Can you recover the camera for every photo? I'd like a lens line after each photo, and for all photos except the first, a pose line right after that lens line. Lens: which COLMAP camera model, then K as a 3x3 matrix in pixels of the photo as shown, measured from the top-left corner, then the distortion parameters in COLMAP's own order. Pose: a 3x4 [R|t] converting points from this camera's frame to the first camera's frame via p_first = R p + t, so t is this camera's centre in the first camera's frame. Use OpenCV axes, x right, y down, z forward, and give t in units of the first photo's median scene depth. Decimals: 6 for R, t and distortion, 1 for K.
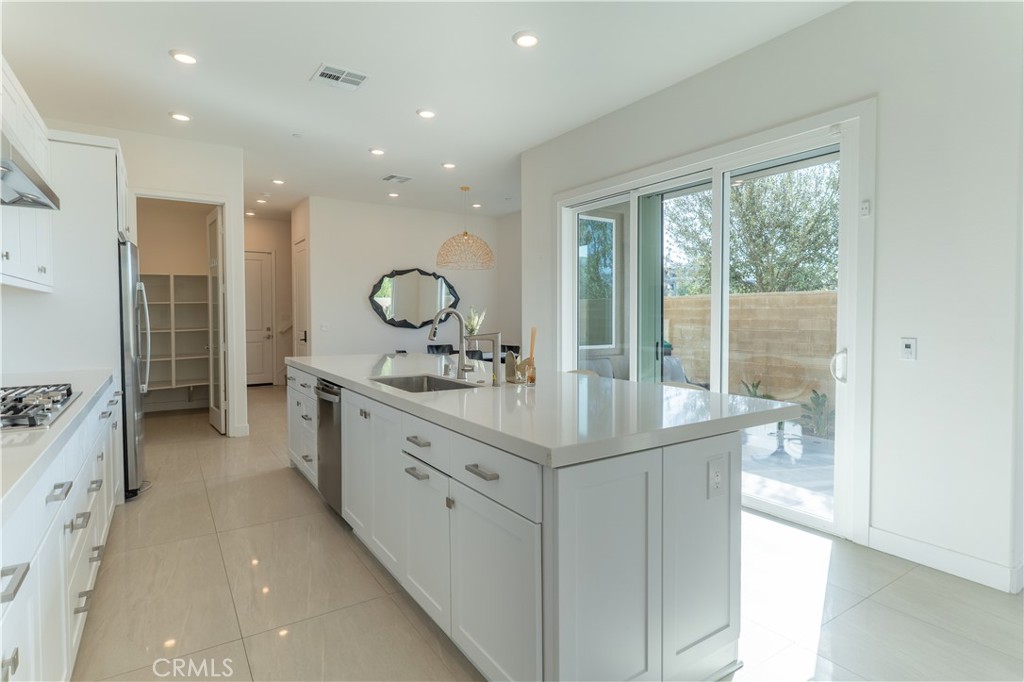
lens RADIAL K [[531.2, 0, 510.7], [0, 531.2, 324.8], [0, 0, 1]] dist [0.001735, 0.000294]
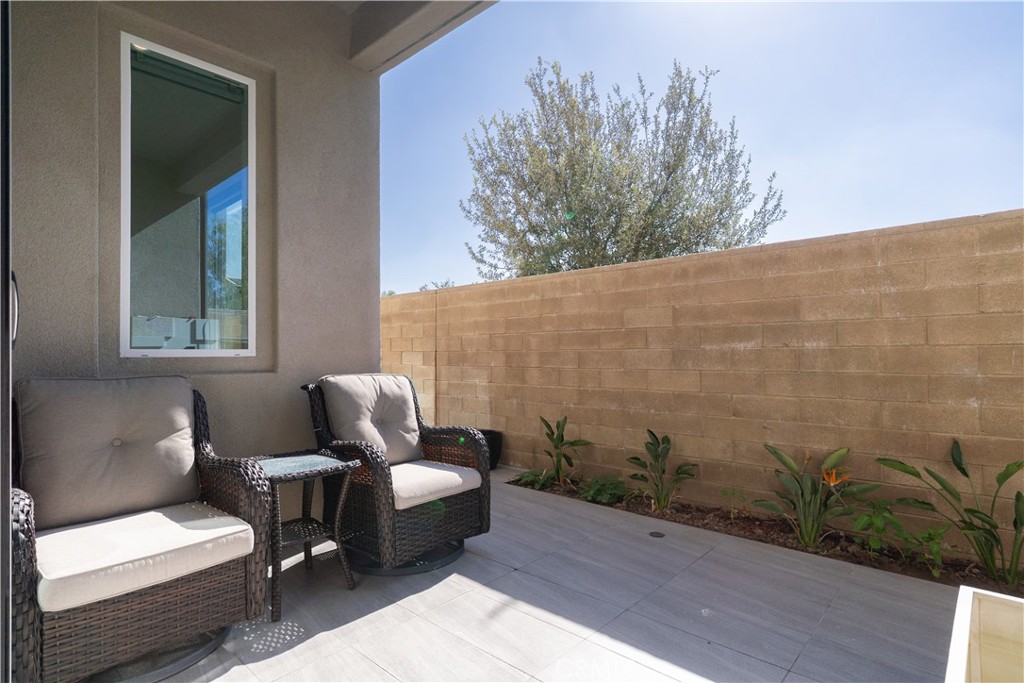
lens RADIAL K [[524.9, 0, 504.9], [0, 524.9, 341.8], [0, 0, 1]] dist [0.001587, 0.000830]
pose [[0.970470, -0.000716, 0.241219, 0.136638], [0.009555, 0.999325, -0.035479, 0.022457], [-0.241031, 0.036736, 0.969822, 0.235294]]
